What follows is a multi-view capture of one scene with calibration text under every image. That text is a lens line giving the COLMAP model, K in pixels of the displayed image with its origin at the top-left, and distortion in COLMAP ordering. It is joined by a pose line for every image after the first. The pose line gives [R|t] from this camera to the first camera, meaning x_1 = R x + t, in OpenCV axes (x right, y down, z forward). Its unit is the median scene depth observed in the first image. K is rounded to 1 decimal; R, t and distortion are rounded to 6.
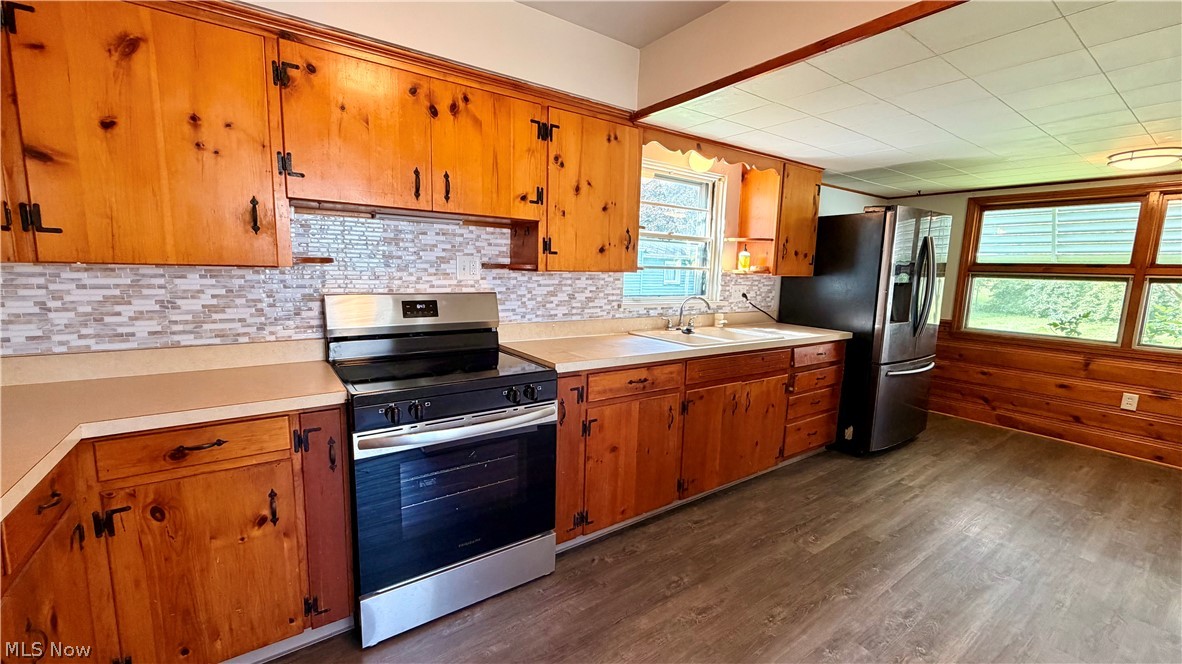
lens RADIAL K [[470.4, 0, 589.1], [0, 470.4, 333.5], [0, 0, 1]] dist [-0.000050, -0.000176]
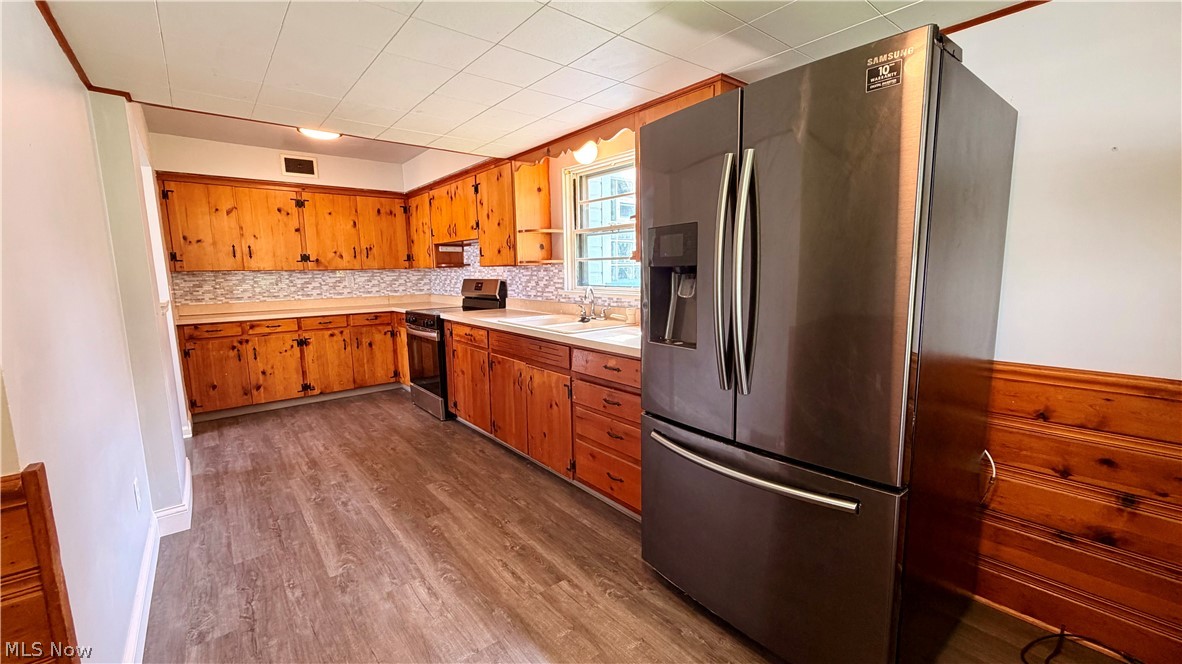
lens RADIAL K [[470.4, 0, 589.1], [0, 470.4, 333.5], [0, 0, 1]] dist [-0.000050, -0.000176]
pose [[0.072014, 0.110848, -0.991225, 1.474763], [-0.120742, 0.987465, 0.101656, -0.097160], [0.990068, 0.112362, 0.084496, 1.103519]]
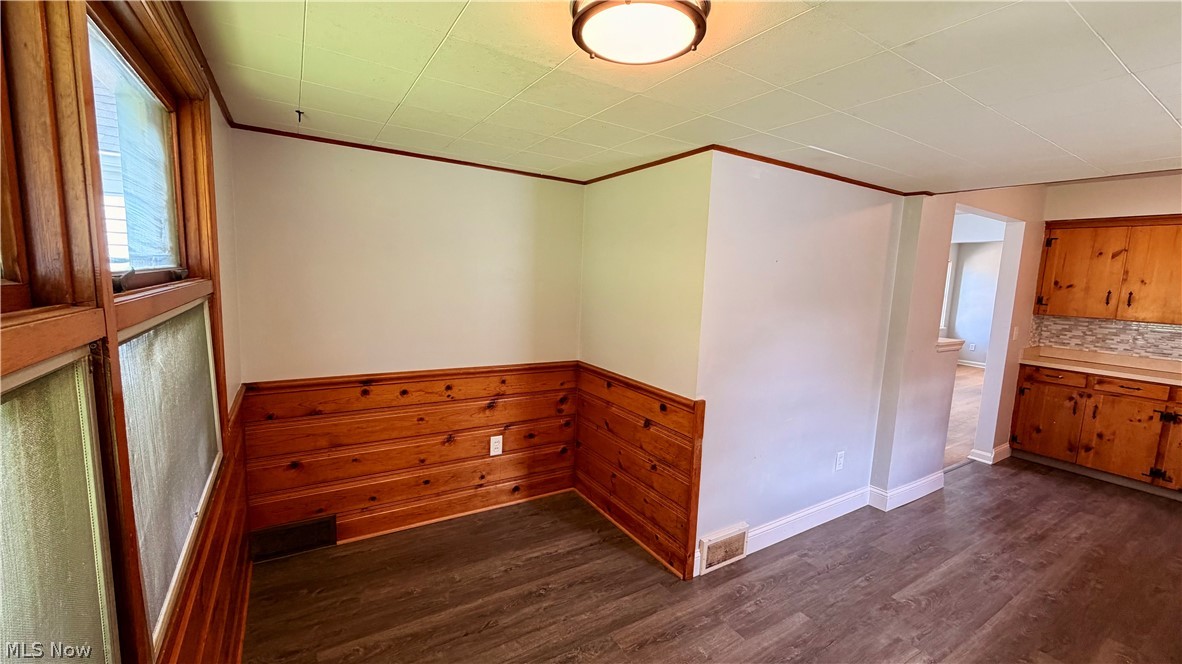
lens RADIAL K [[471.7, 0, 589.0], [0, 471.7, 334.6], [0, 0, 1]] dist [-0.001603, 0.000036]
pose [[-0.996041, -0.072731, 0.051107, 1.284795], [-0.056767, 0.962872, 0.263921, -0.249771], [-0.068405, 0.259975, -0.963189, 1.555516]]
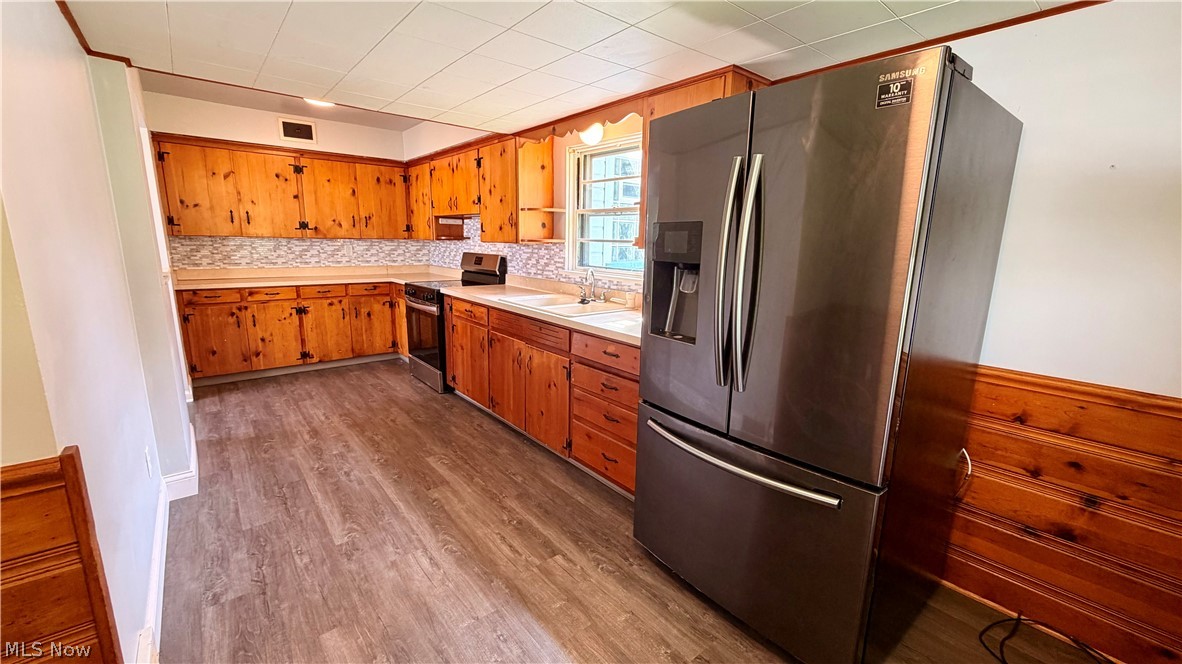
lens RADIAL K [[470.4, 0, 589.1], [0, 470.4, 333.5], [0, 0, 1]] dist [-0.000050, -0.000176]
pose [[0.078315, 0.175555, -0.981350, 1.488473], [-0.156656, 0.974311, 0.161794, -0.126657], [0.984543, 0.141063, 0.103804, 1.086755]]
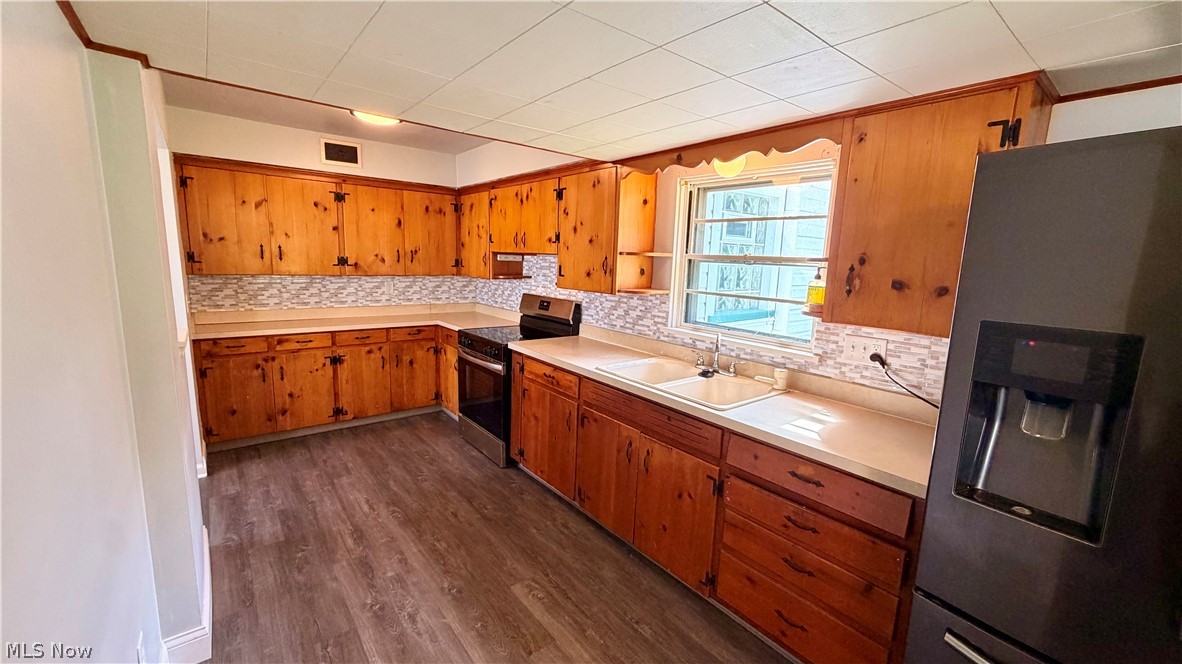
lens RADIAL K [[470.4, 0, 589.1], [0, 470.4, 333.5], [0, 0, 1]] dist [-0.000050, -0.000176]
pose [[0.060242, 0.139071, -0.988448, 1.189297], [-0.171617, 0.976944, 0.126993, -0.169121], [0.983320, 0.161984, 0.082720, 0.857250]]
